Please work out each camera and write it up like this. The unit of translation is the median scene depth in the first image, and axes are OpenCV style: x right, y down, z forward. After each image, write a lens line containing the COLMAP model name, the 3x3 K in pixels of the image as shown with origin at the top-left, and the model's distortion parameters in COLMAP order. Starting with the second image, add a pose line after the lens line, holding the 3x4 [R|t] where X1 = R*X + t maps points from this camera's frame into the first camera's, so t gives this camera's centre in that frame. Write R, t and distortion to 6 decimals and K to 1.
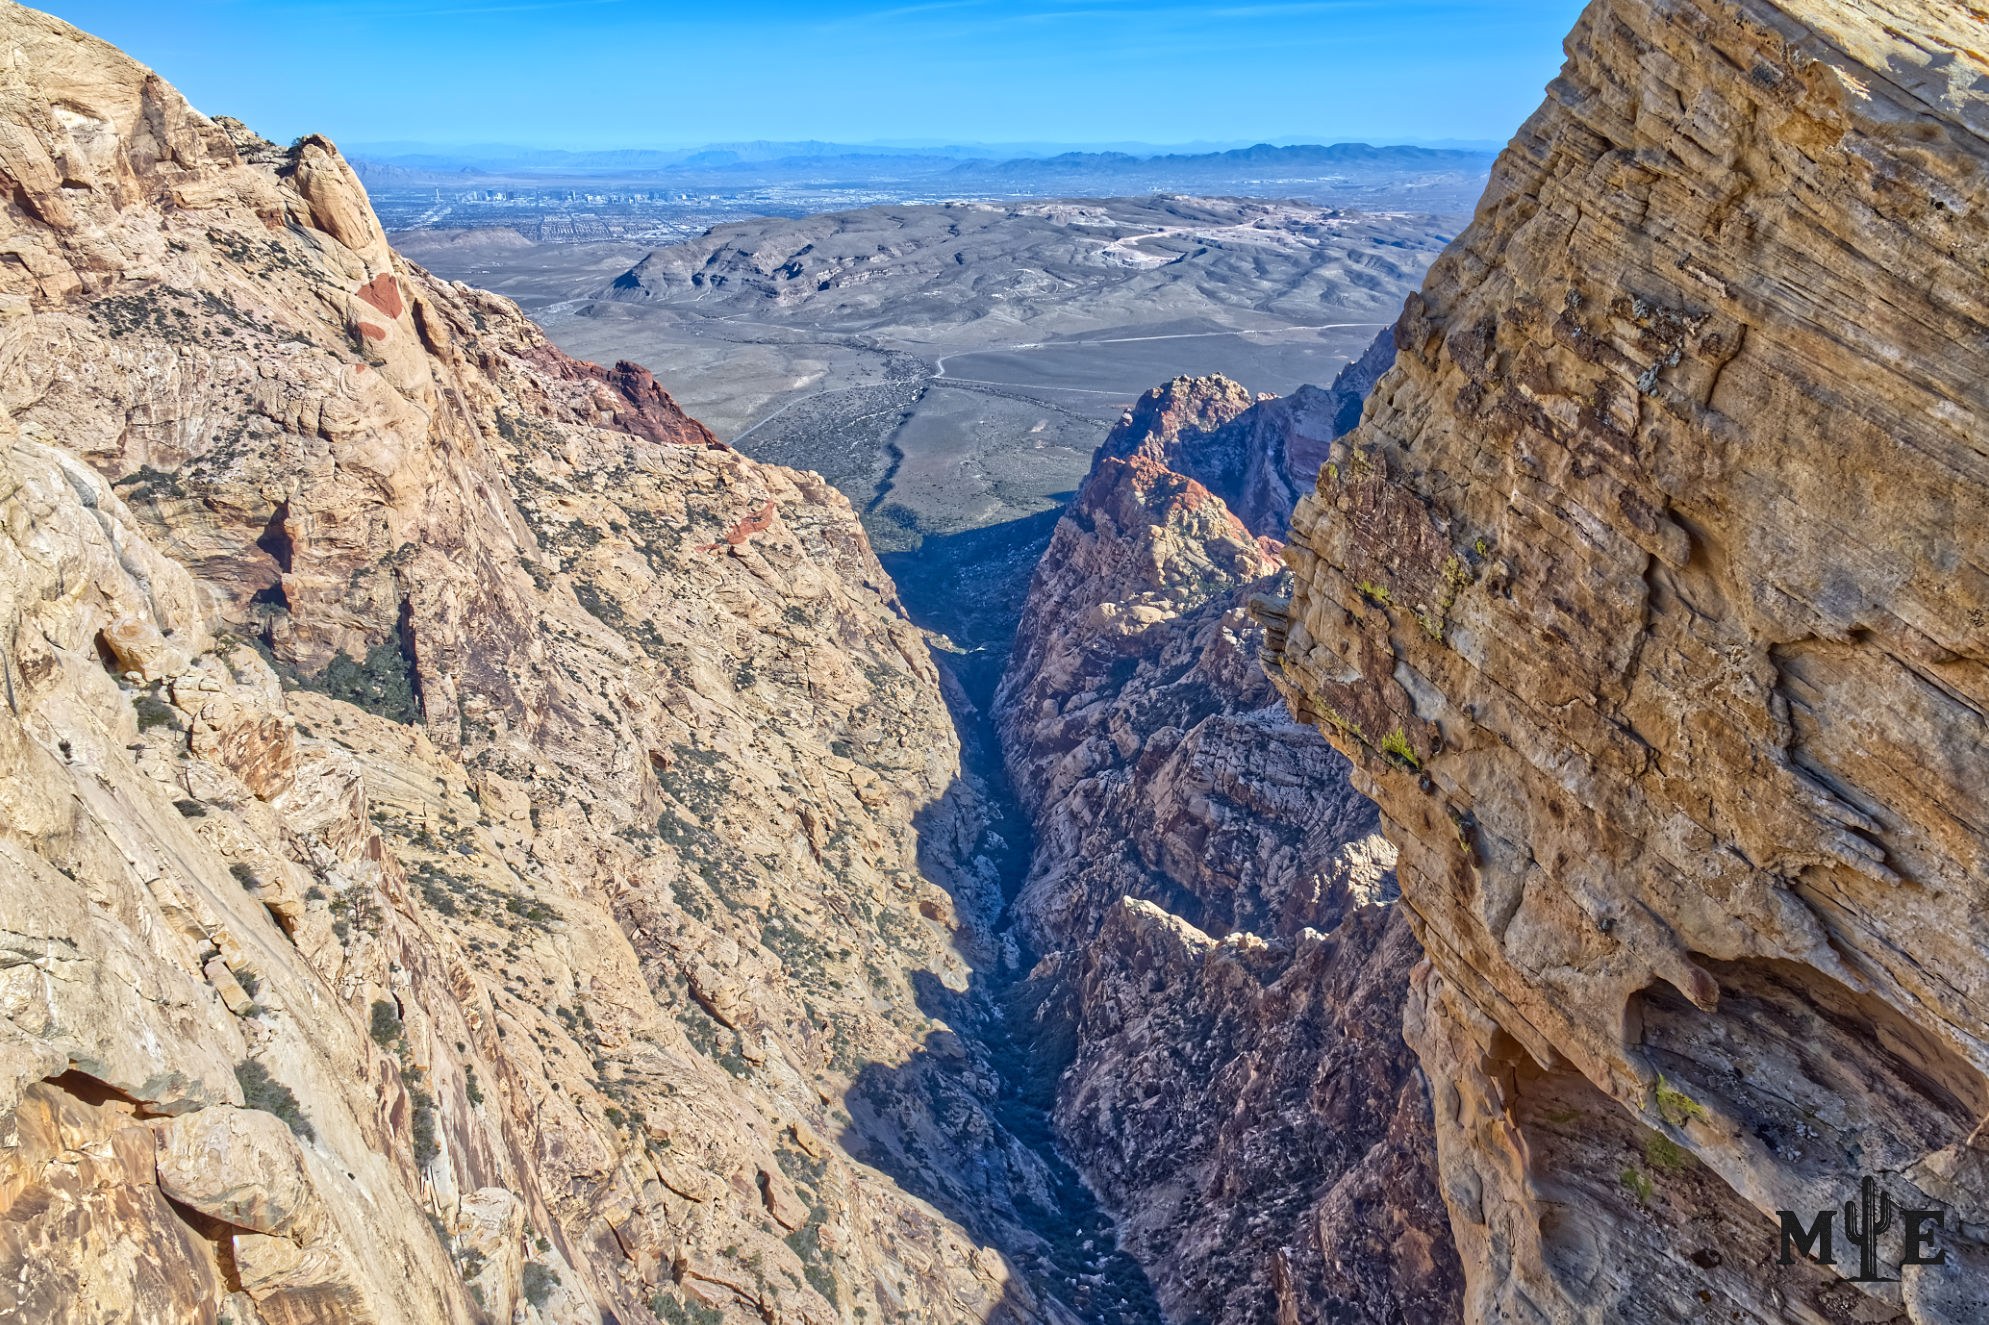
lens RADIAL K [[1378.1, 0, 998.1], [0, 1378.1, 675.2], [0, 0, 1]] dist [0.008692, 0.004094]
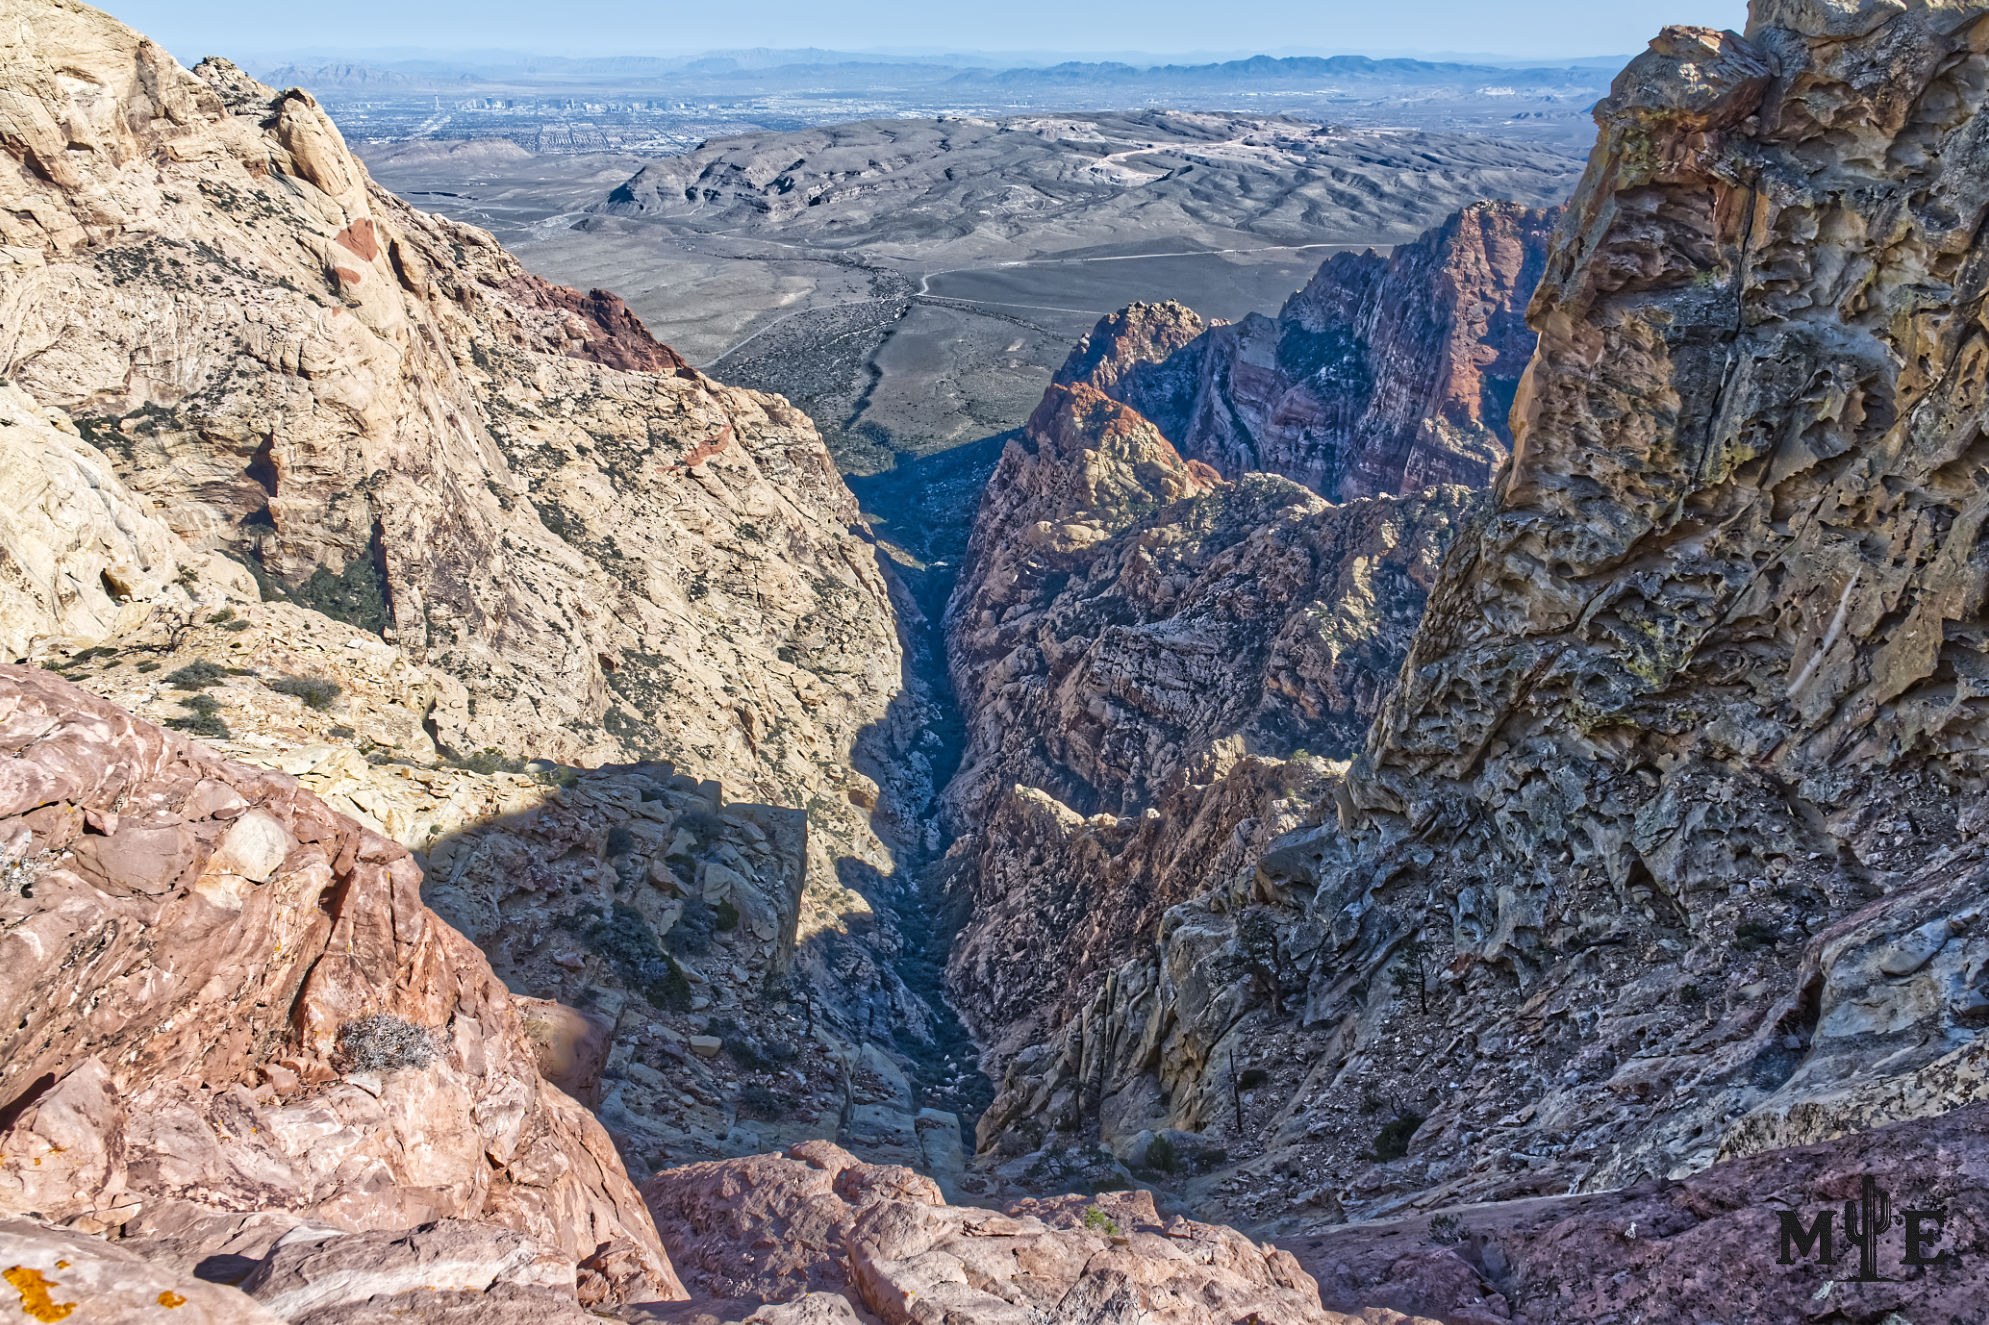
lens RADIAL K [[1411.8, 0, 1040.4], [0, 1411.8, 675.1], [0, 0, 1]] dist [-0.001529, 0.003077]
pose [[0.999973, 0.007368, 0.000812, 0.086783], [-0.007405, 0.997860, 0.064961, -0.004821], [-0.000332, -0.064965, 0.997887, -0.127398]]
